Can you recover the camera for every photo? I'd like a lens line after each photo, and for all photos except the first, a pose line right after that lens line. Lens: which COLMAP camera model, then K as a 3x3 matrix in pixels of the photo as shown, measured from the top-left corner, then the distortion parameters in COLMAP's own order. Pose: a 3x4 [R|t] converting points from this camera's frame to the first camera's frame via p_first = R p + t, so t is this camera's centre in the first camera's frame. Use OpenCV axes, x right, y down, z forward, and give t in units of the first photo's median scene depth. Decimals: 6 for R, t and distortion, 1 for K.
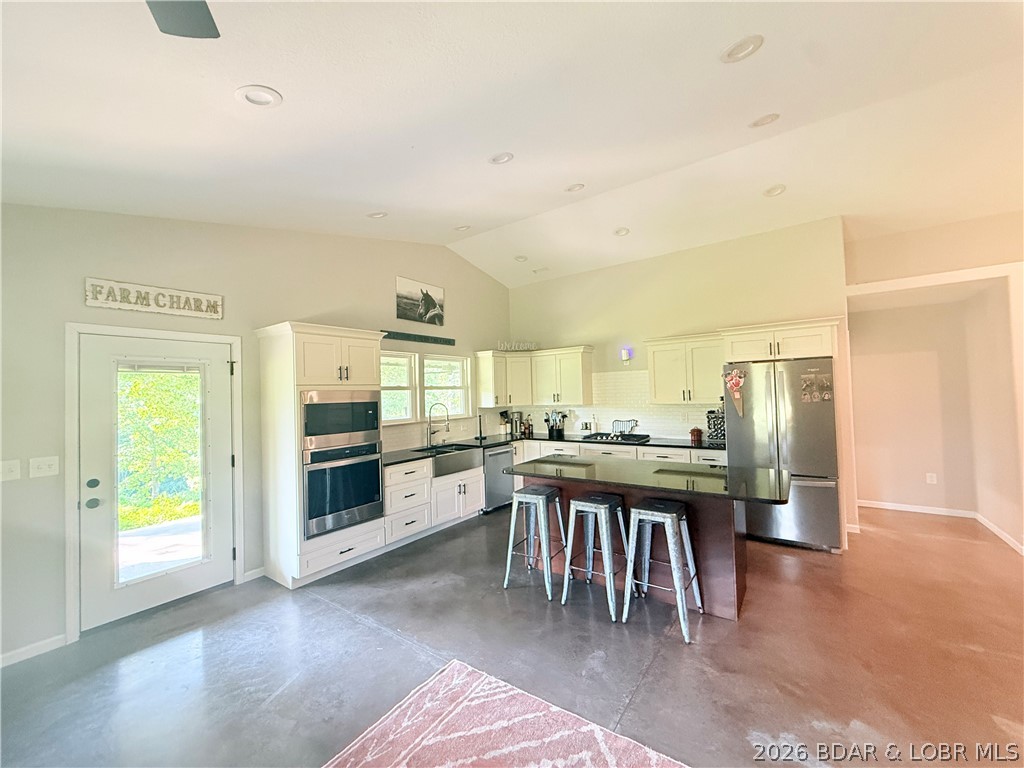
lens RADIAL K [[407.7, 0, 507.9], [0, 407.7, 383.2], [0, 0, 1]] dist [-0.000169, 0.000372]
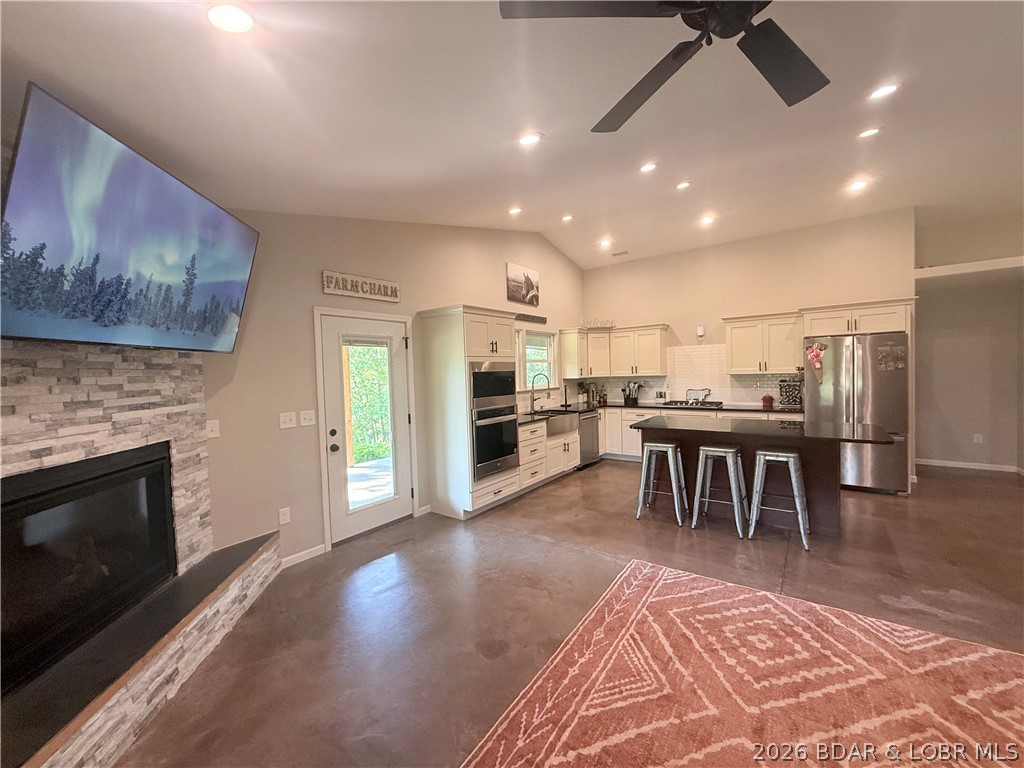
lens RADIAL K [[407.7, 0, 507.9], [0, 407.7, 383.2], [0, 0, 1]] dist [-0.000169, 0.000372]
pose [[0.999849, -0.001501, -0.017320, -0.312805], [0.002469, 0.998427, 0.056019, 0.013898], [0.017209, -0.056053, 0.998279, -0.187857]]
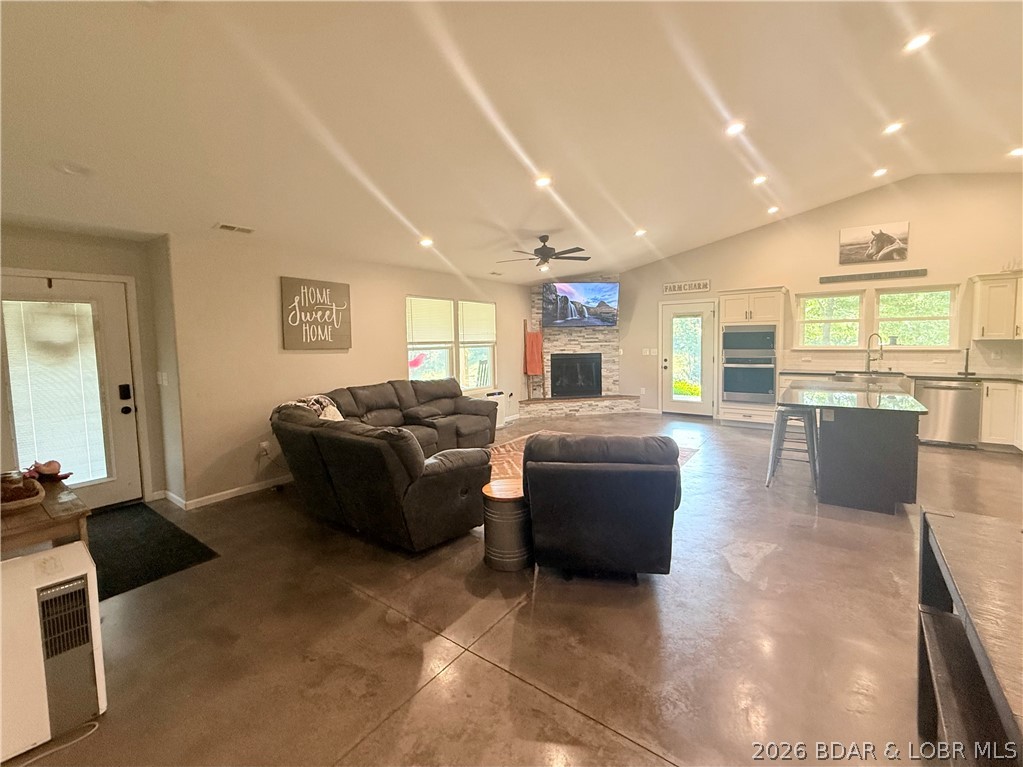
lens RADIAL K [[426.7, 0, 531.5], [0, 426.7, 365.0], [0, 0, 1]] dist [0.000199, -0.000055]
pose [[0.018806, 0.093961, -0.995398, 1.280063], [0.042826, 0.994585, 0.094693, -0.022142], [0.998906, -0.044410, 0.014680, 0.042428]]
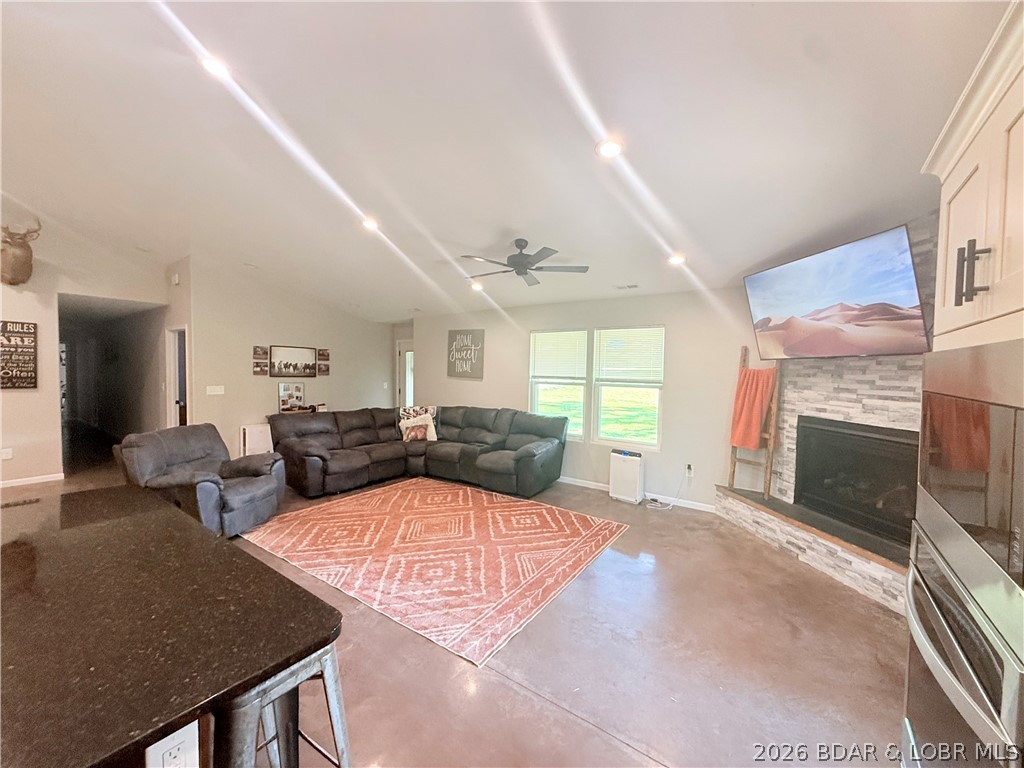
lens RADIAL K [[412.9, 0, 511.4], [0, 412.9, 385.3], [0, 0, 1]] dist [0.000872, 0.000210]
pose [[-0.999884, 0.014902, -0.003165, -0.124512], [0.014851, 0.999768, 0.015580, 0.030794], [0.003396, 0.015531, -0.999874, 1.141204]]
